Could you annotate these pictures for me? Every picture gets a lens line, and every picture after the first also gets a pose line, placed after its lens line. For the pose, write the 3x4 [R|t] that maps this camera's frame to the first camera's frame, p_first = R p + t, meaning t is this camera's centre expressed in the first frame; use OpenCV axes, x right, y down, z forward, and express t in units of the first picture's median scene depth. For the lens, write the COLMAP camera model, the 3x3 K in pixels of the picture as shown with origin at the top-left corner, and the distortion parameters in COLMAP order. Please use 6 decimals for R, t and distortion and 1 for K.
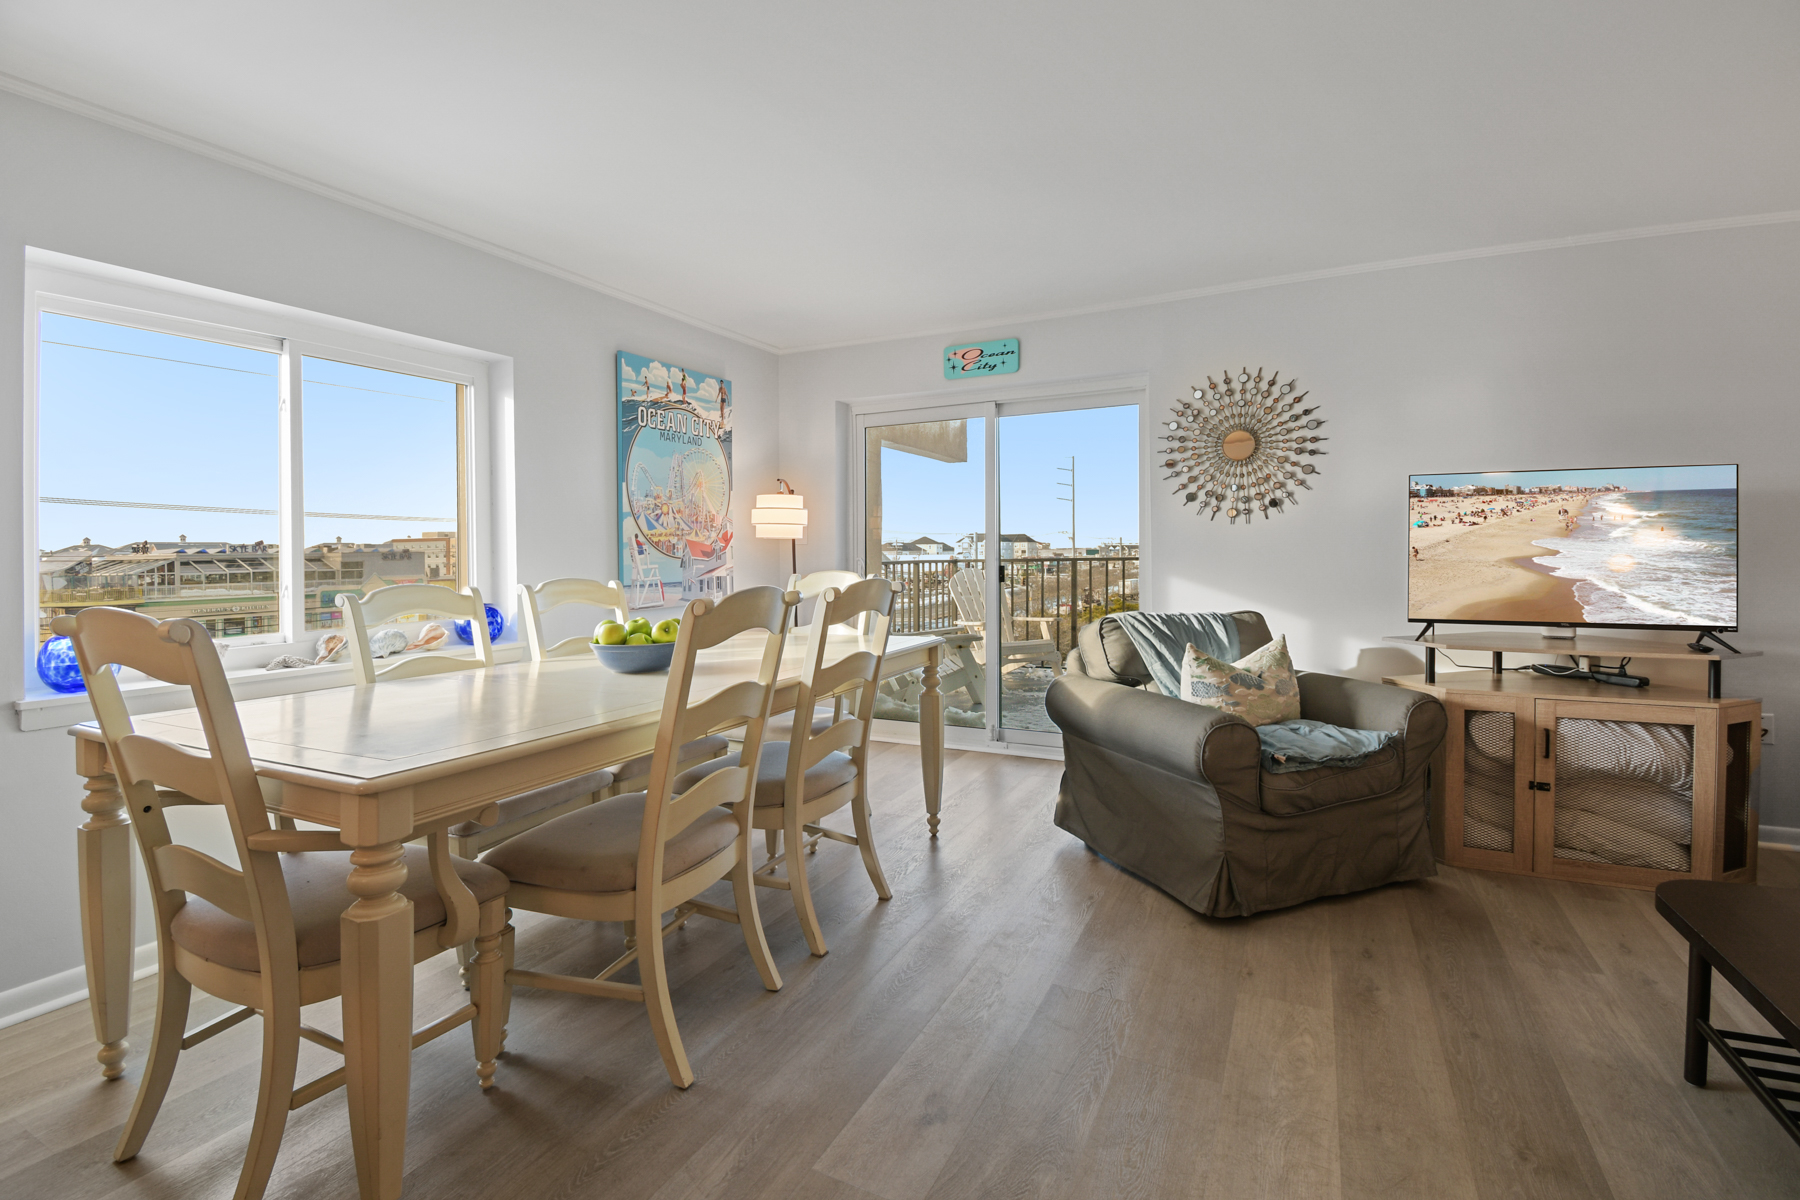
lens RADIAL K [[814.6, 0, 902.5], [0, 814.6, 557.2], [0, 0, 1]] dist [0.021294, -0.023987]
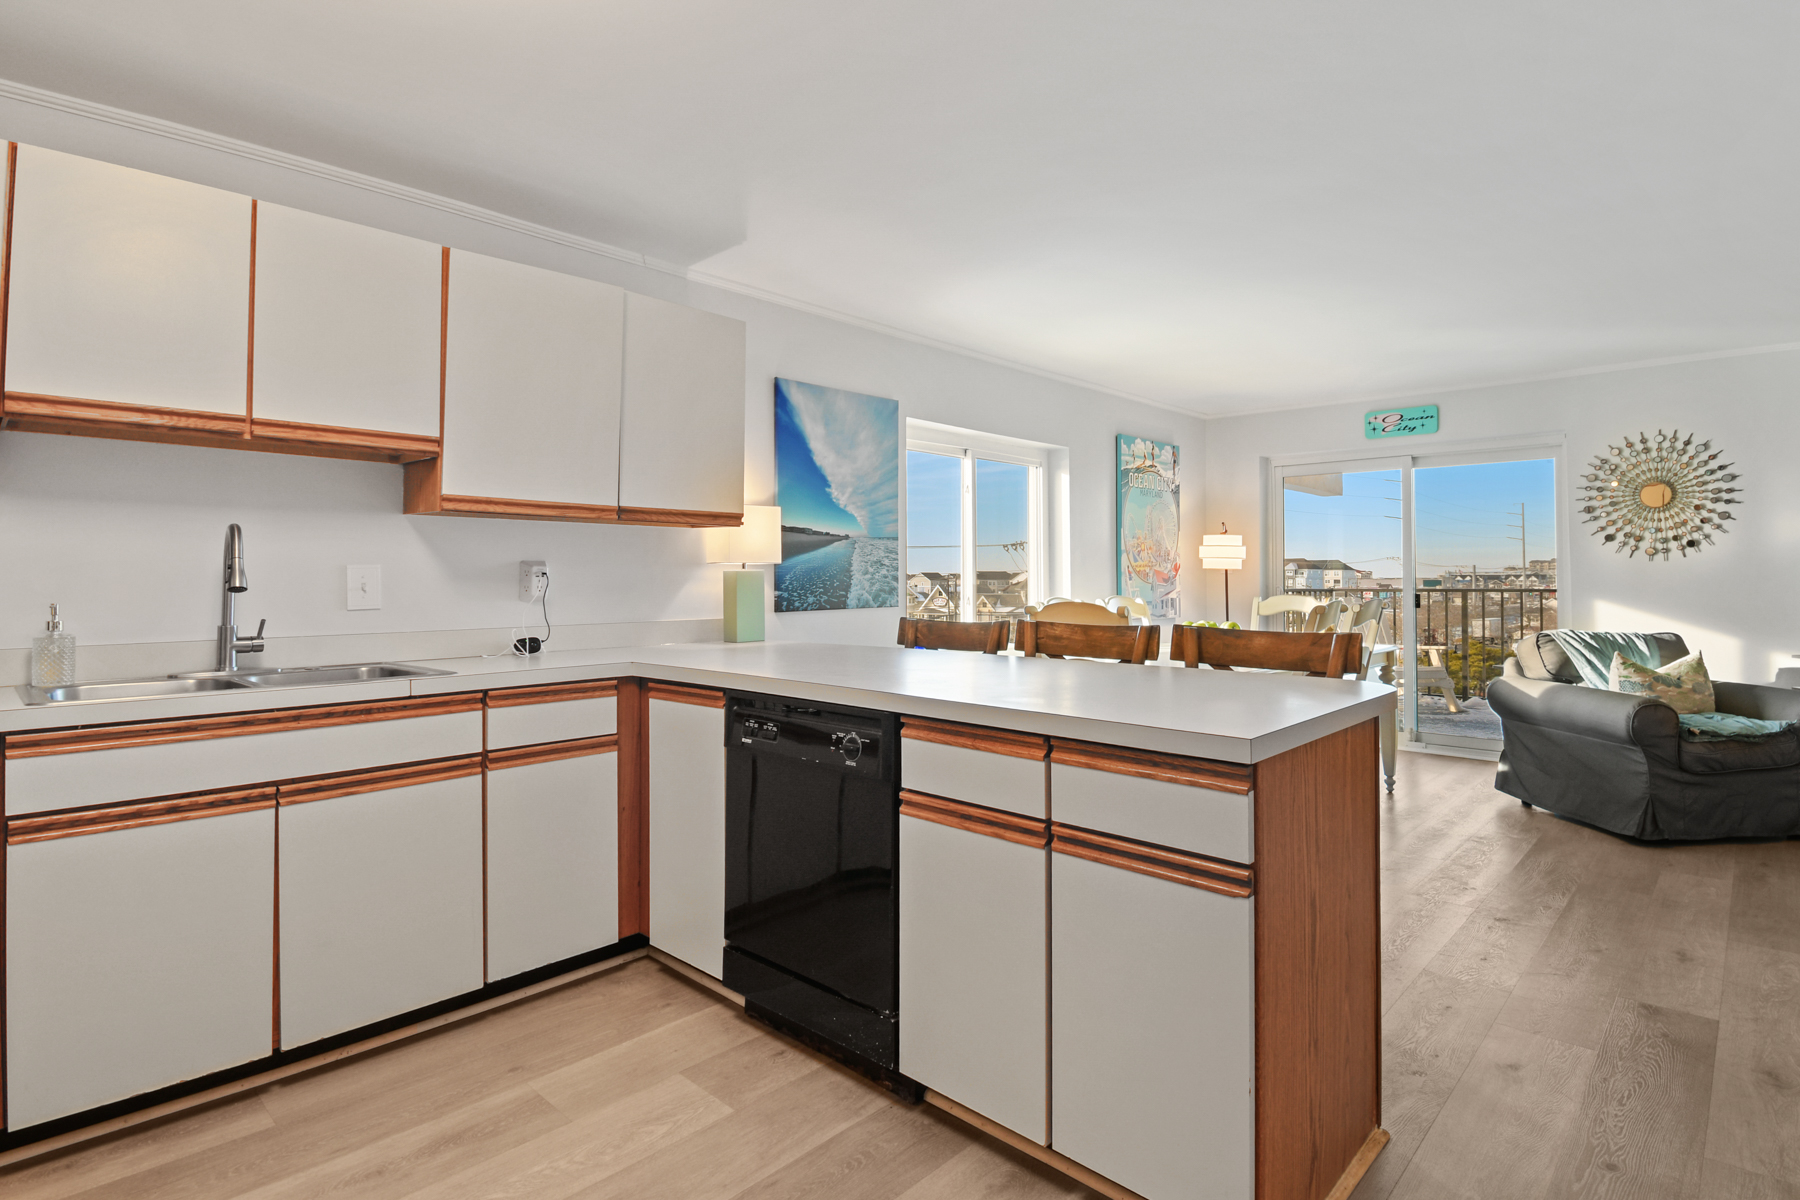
lens RADIAL K [[910.8, 0, 876.9], [0, 910.8, 548.6], [0, 0, 1]] dist [0.002795, -0.020077]
pose [[0.950069, 0.001961, -0.312034, -0.264921], [-0.014070, 0.999232, -0.036561, 0.005411], [0.311722, 0.039126, 0.949367, -0.619031]]
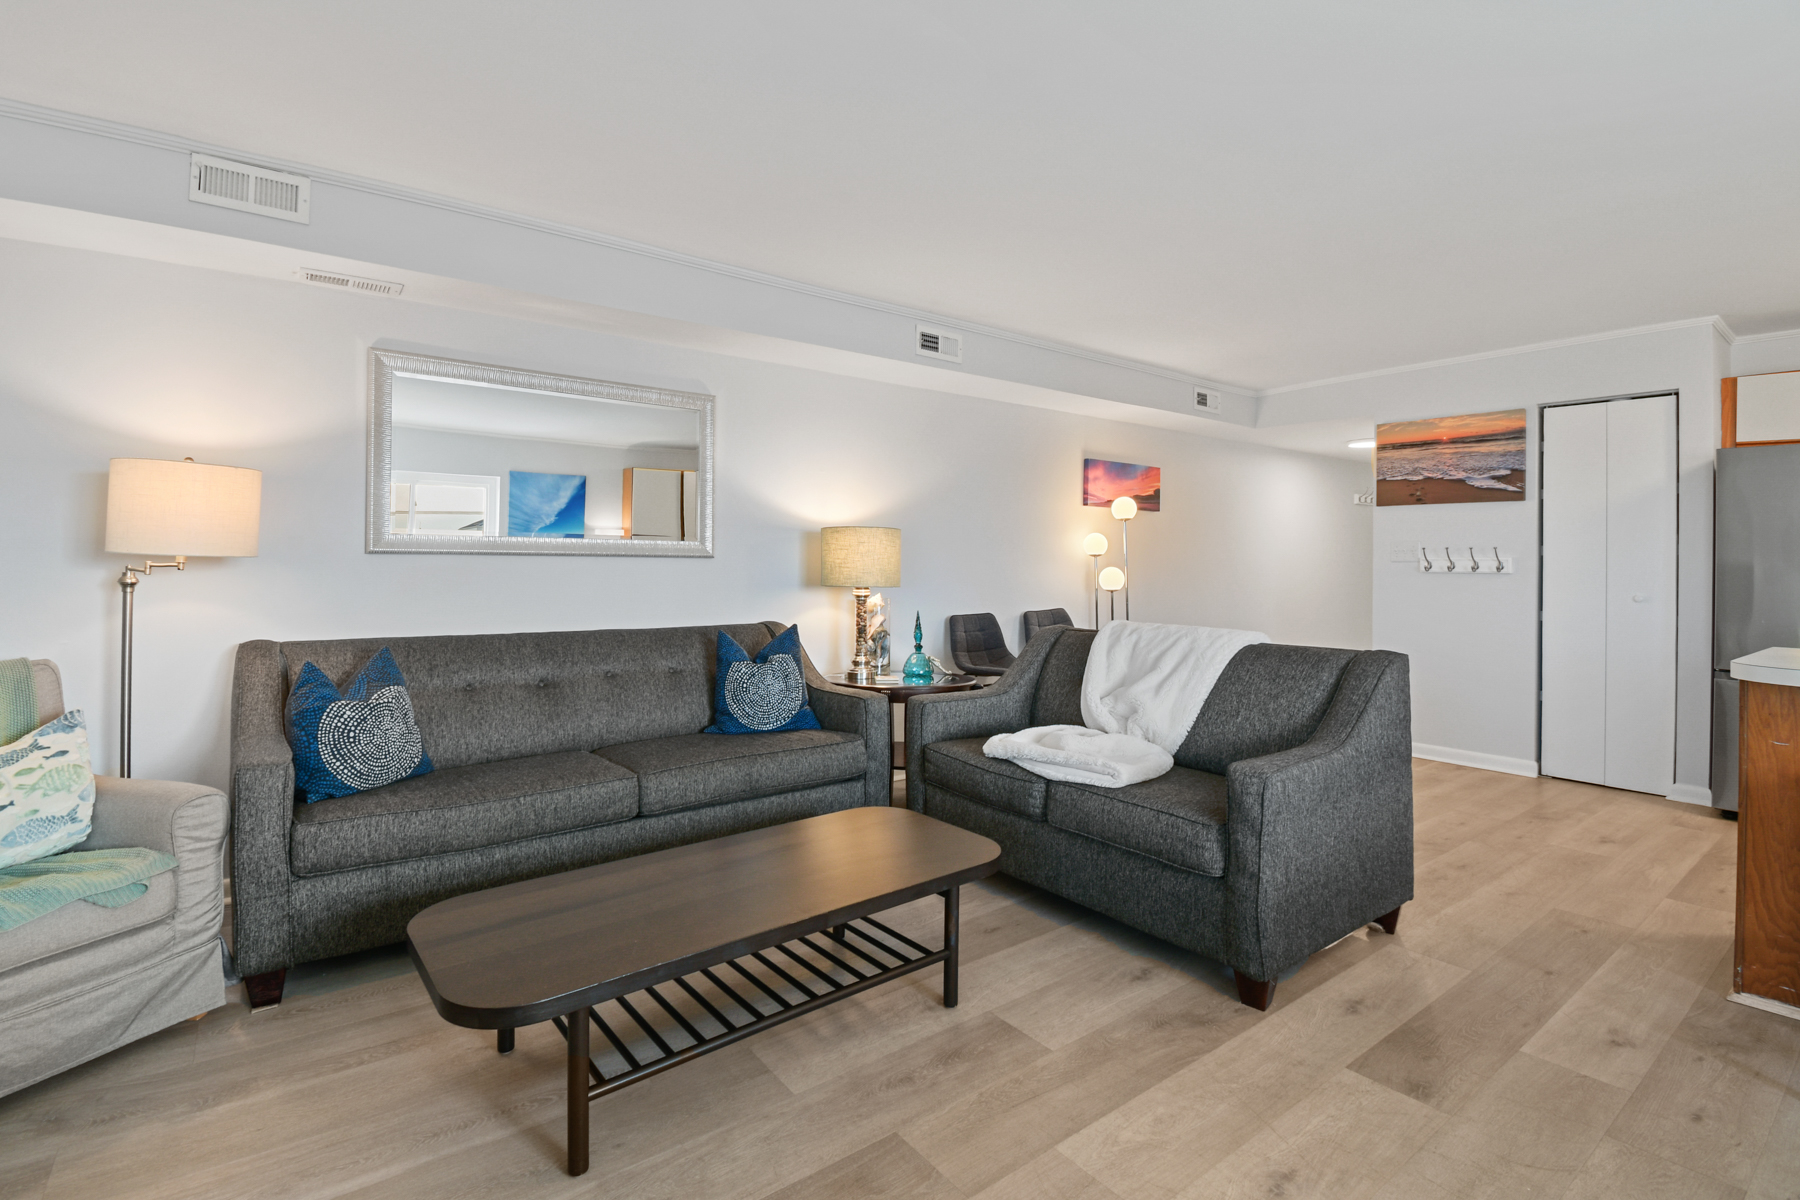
lens RADIAL K [[814.6, 0, 902.5], [0, 814.6, 557.2], [0, 0, 1]] dist [0.021294, -0.023987]
pose [[-0.890677, 0.007235, 0.454579, 0.113042], [0.004948, 0.999968, -0.006220, -0.005633], [-0.454610, -0.003291, -0.890685, 0.732487]]
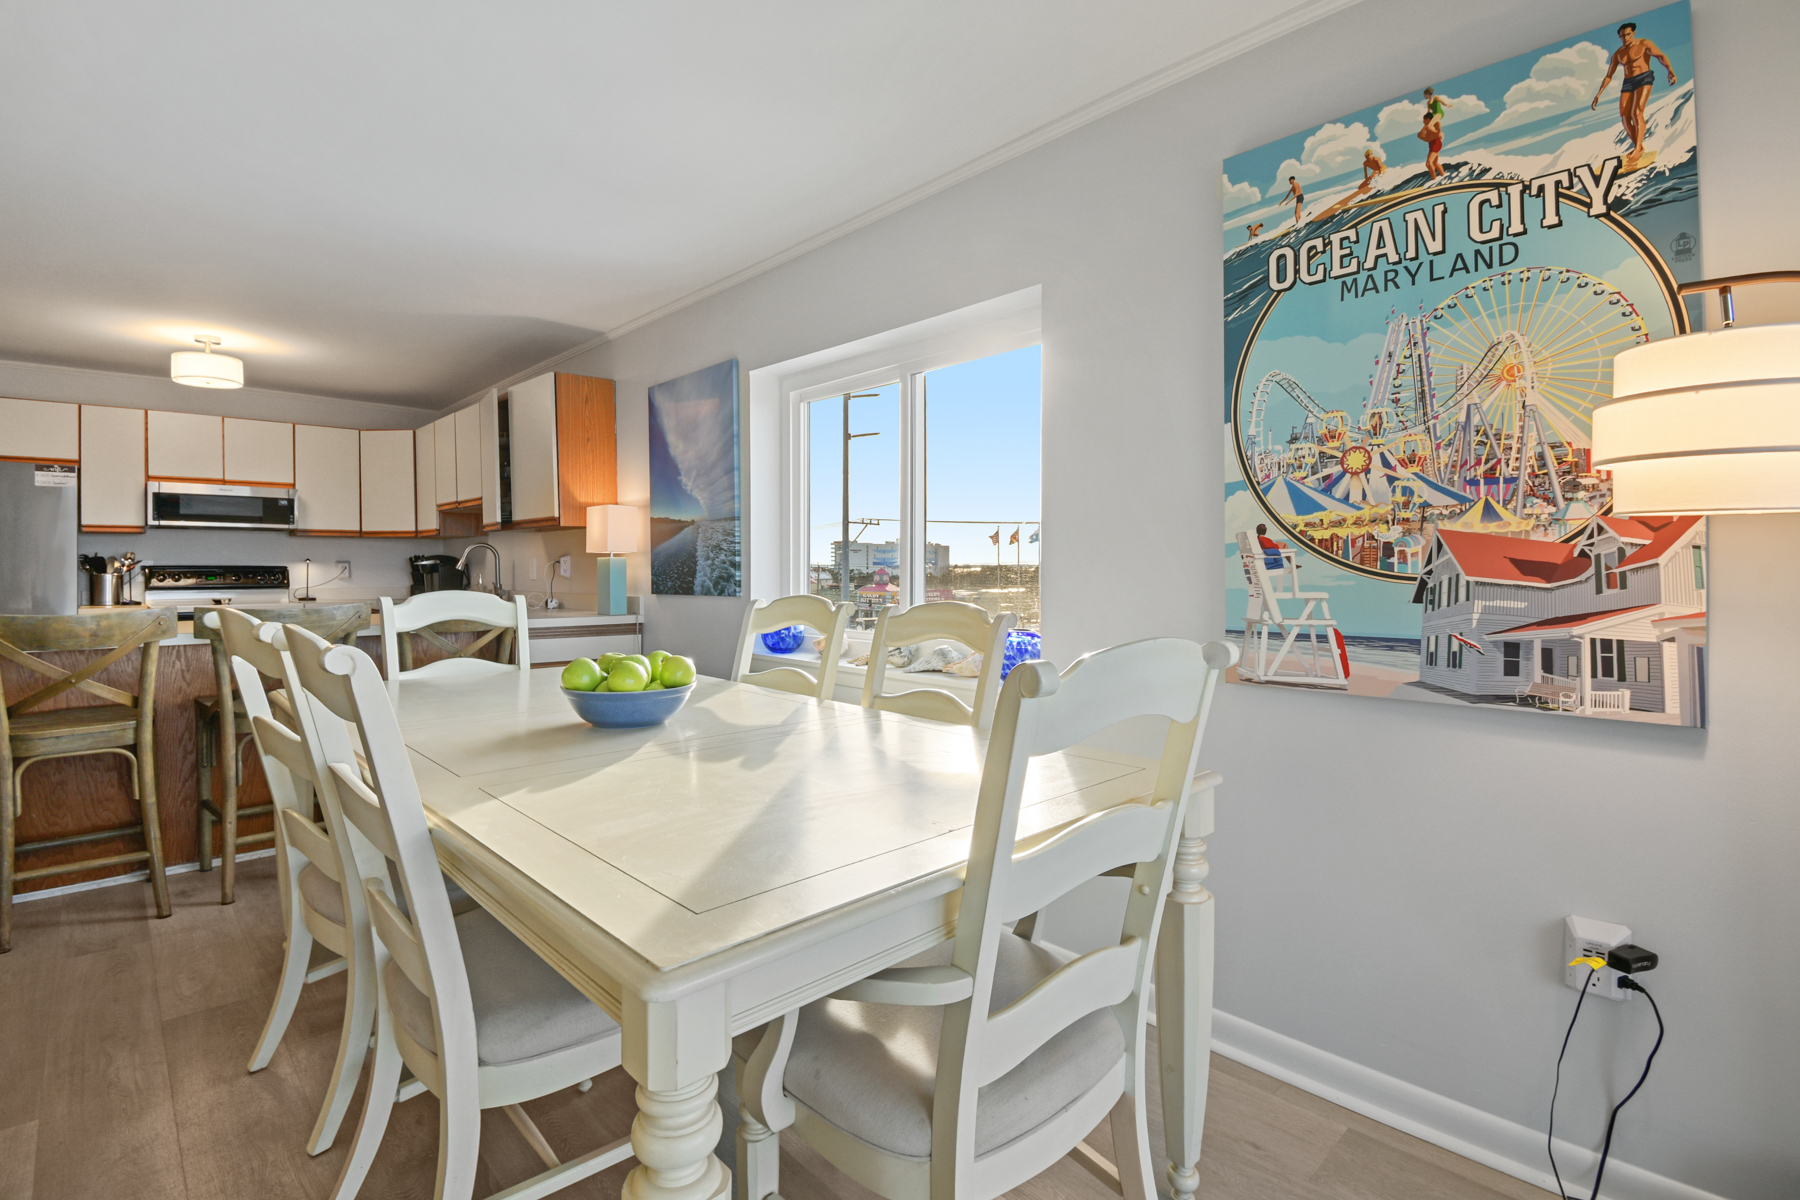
lens RADIAL K [[818.0, 0, 894.7], [0, 818.0, 565.9], [0, 0, 1]] dist [0.020442, -0.027024]
pose [[-0.336563, 0.012760, -0.941575, 0.208492], [-0.002660, 0.999891, 0.014501, -0.011608], [0.941657, 0.007385, -0.336492, 1.019517]]
